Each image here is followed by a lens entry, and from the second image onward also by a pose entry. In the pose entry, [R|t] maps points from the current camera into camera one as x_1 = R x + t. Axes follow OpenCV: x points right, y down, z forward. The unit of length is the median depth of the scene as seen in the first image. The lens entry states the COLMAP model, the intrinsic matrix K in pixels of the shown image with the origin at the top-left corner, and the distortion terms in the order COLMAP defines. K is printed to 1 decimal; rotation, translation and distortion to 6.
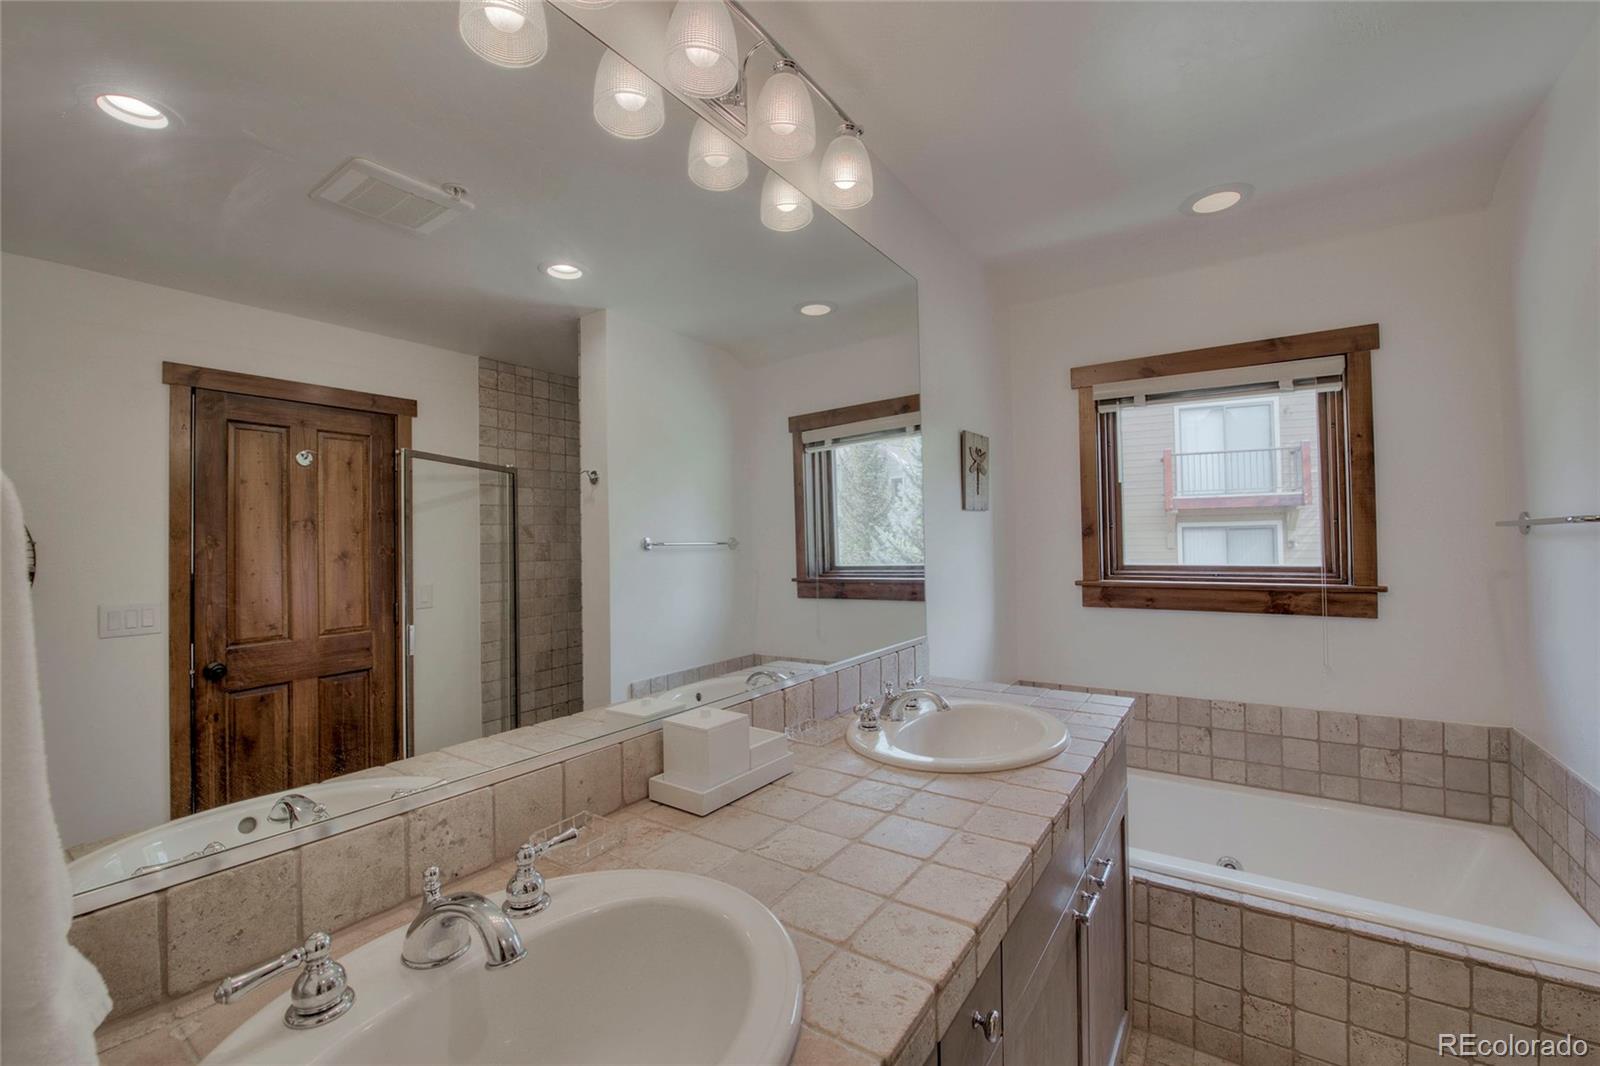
lens RADIAL K [[640.7, 0, 800.7], [0, 640.7, 530.1], [0, 0, 1]] dist [-0.016600, -0.002948]
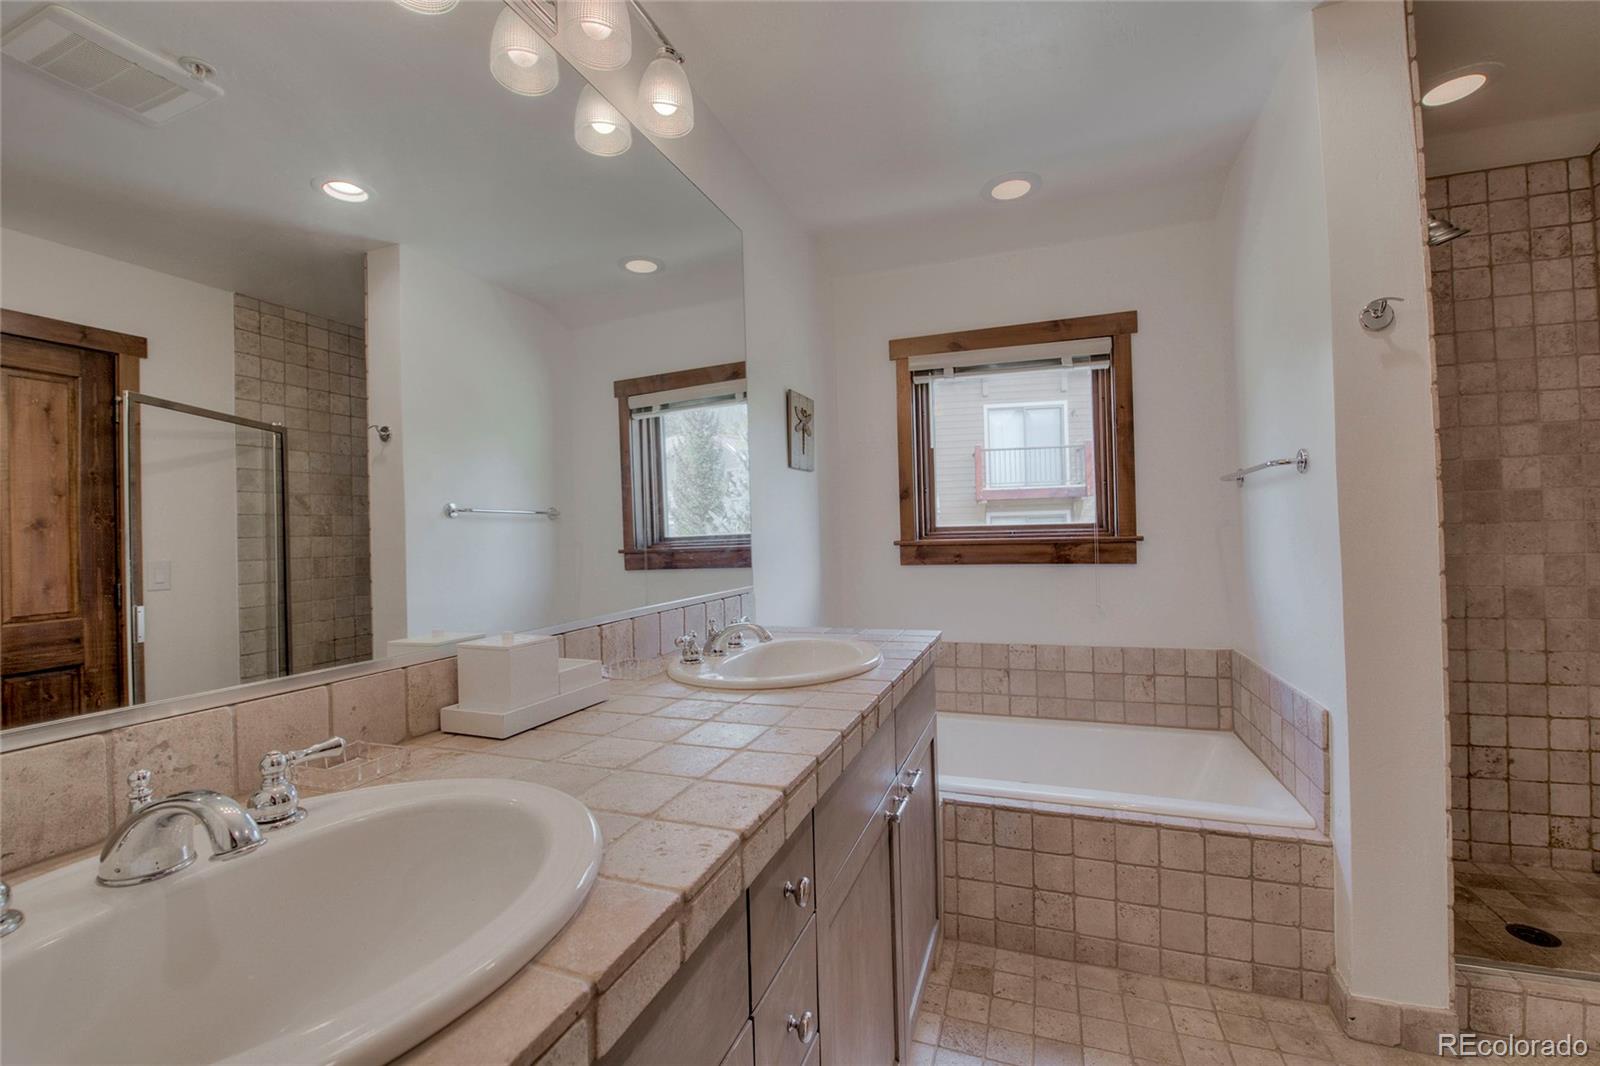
lens RADIAL K [[648.1, 0, 799.8], [0, 648.1, 534.5], [0, 0, 1]] dist [-0.018911, -0.001361]
pose [[0.969078, -0.006939, 0.246656, 0.016765], [0.005475, 0.999963, 0.006623, 0.073721], [-0.246693, -0.005067, 0.969080, -0.003009]]
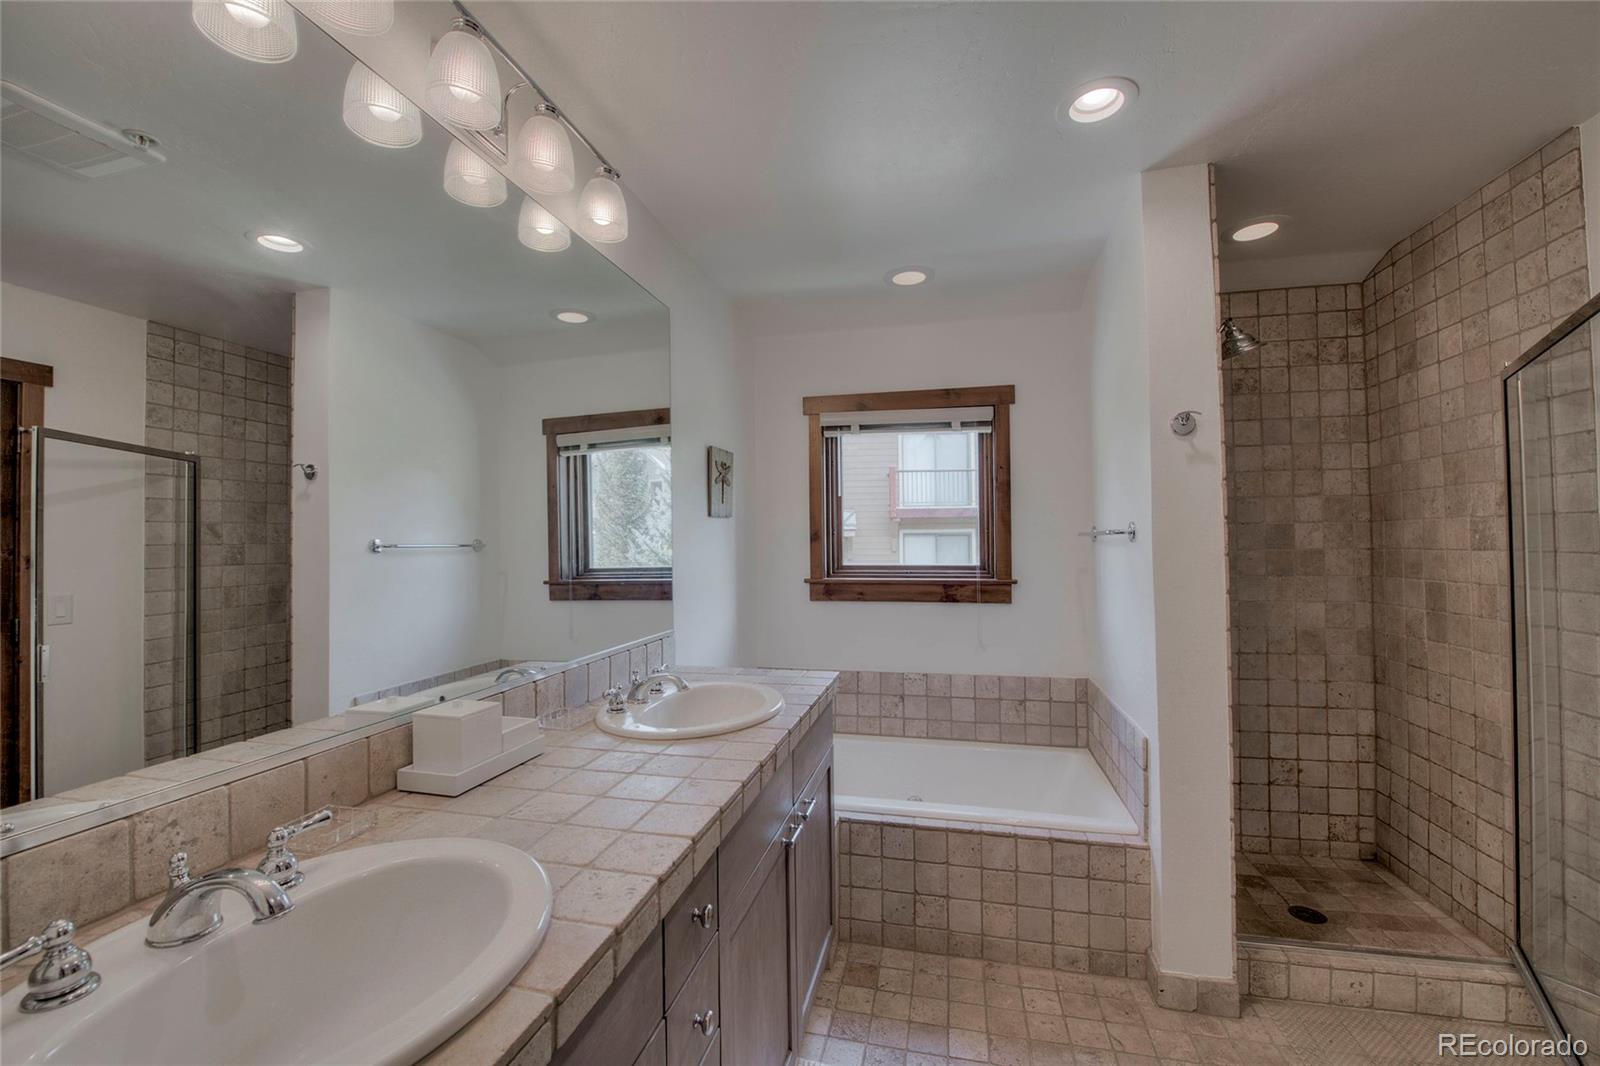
lens RADIAL K [[640.7, 0, 800.7], [0, 640.7, 530.1], [0, 0, 1]] dist [-0.016600, -0.002948]
pose [[0.932481, 0.012834, 0.360992, -0.000651], [-0.011105, 0.999915, -0.006864, -0.002580], [-0.361049, 0.002392, 0.932544, -0.111342]]
